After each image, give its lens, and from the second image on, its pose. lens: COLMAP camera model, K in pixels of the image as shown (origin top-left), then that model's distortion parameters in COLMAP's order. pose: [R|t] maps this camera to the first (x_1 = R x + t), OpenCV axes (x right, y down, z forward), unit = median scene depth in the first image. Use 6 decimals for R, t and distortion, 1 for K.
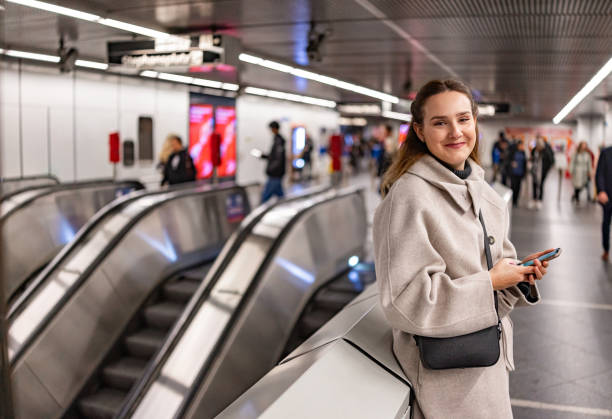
lens RADIAL K [[655.7, 0, 302.8], [0, 655.7, 210.5], [0, 0, 1]] dist [-0.016791, 0.000000]
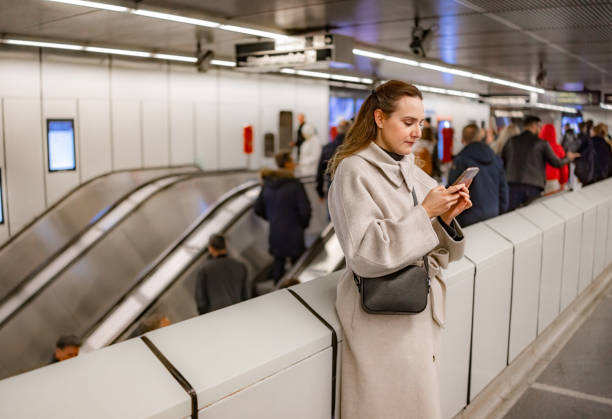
lens RADIAL K [[655.7, 0, 301.9], [0, 655.7, 212.9], [0, 0, 1]] dist [-0.016791, 0.000000]
pose [[0.969035, 0.027427, -0.245397, 0.088904], [-0.024037, 0.999570, 0.016802, 0.008292], [0.245752, -0.010383, 0.969277, -0.055818]]
